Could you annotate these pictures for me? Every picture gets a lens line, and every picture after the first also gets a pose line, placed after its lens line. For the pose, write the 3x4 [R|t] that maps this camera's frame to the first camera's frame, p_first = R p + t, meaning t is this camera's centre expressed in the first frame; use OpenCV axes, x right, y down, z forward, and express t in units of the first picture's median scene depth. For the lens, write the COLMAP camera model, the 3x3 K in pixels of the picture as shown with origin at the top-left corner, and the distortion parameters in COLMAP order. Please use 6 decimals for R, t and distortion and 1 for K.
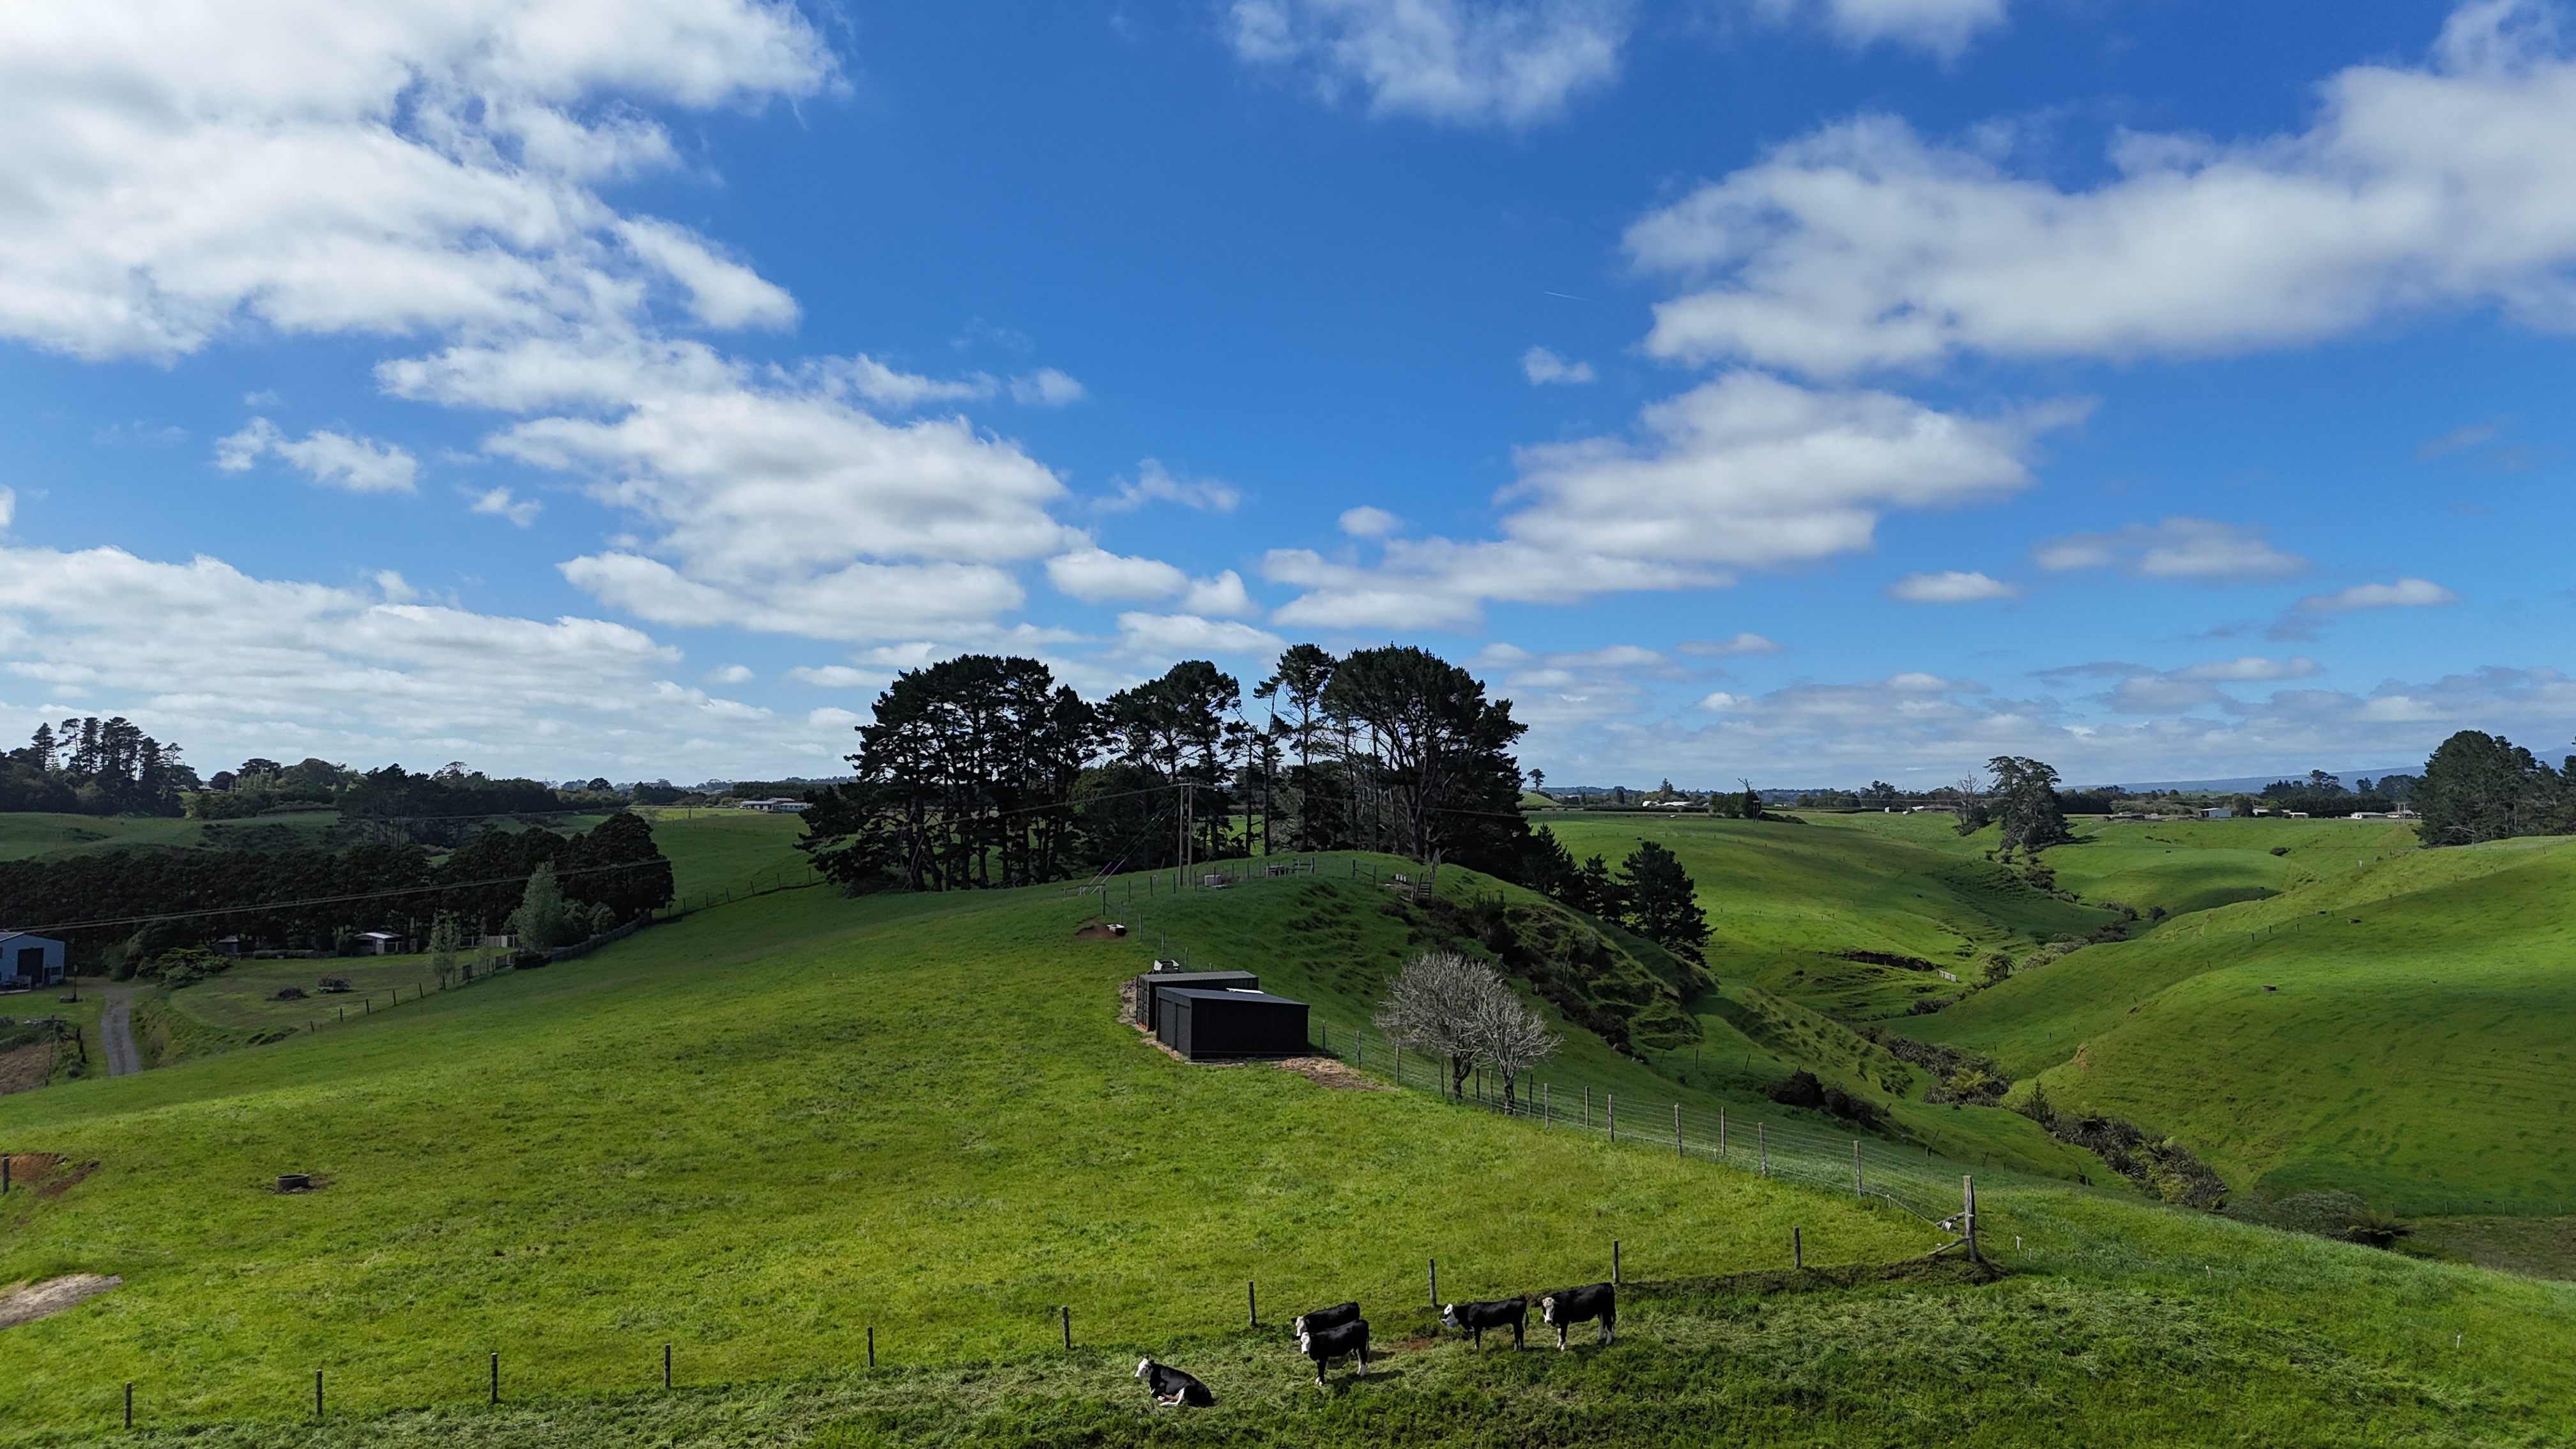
lens RADIAL K [[1872.7, 0, 1292.0], [0, 1872.7, 727.7], [0, 0, 1]] dist [0.094378, -0.095840]
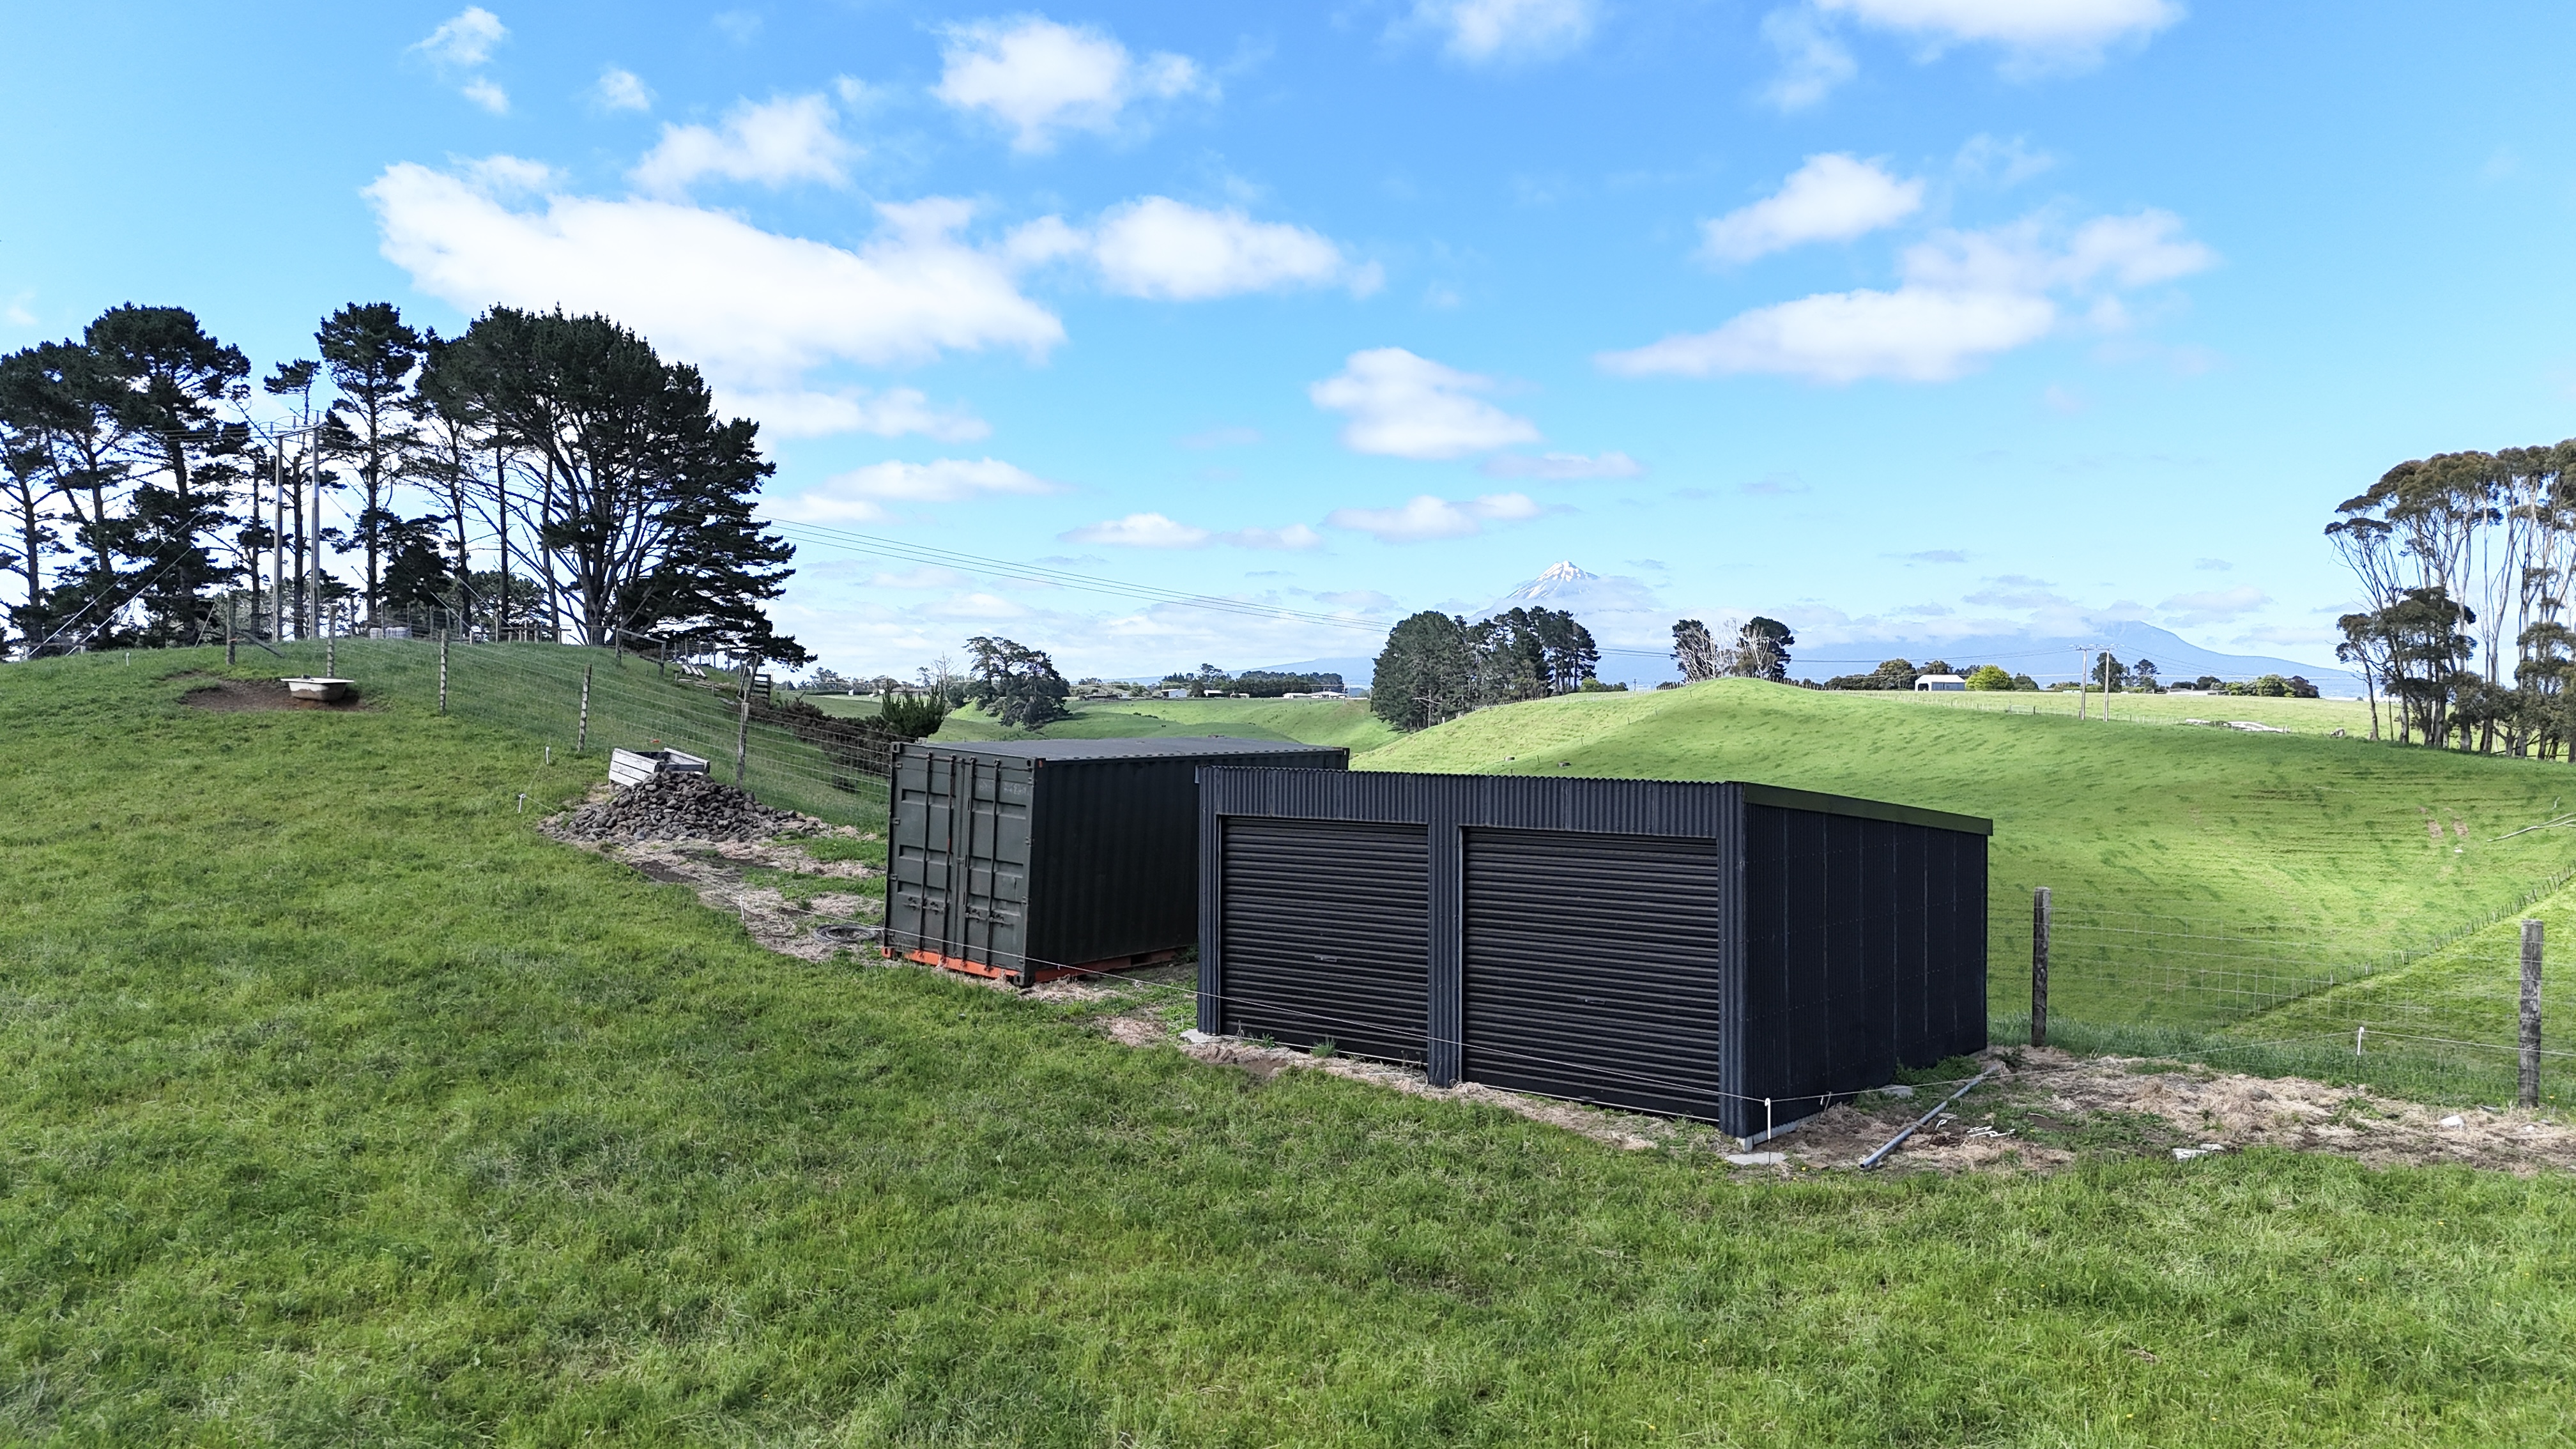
lens RADIAL K [[1883.7, 0, 1281.9], [0, 1883.7, 720.6], [0, 0, 1]] dist [0.070144, -0.071869]
pose [[0.844508, 0.000203, 0.535543, -0.071602], [-0.027100, 0.998735, 0.042356, 0.051738], [-0.534857, -0.050283, 0.843445, 0.343346]]
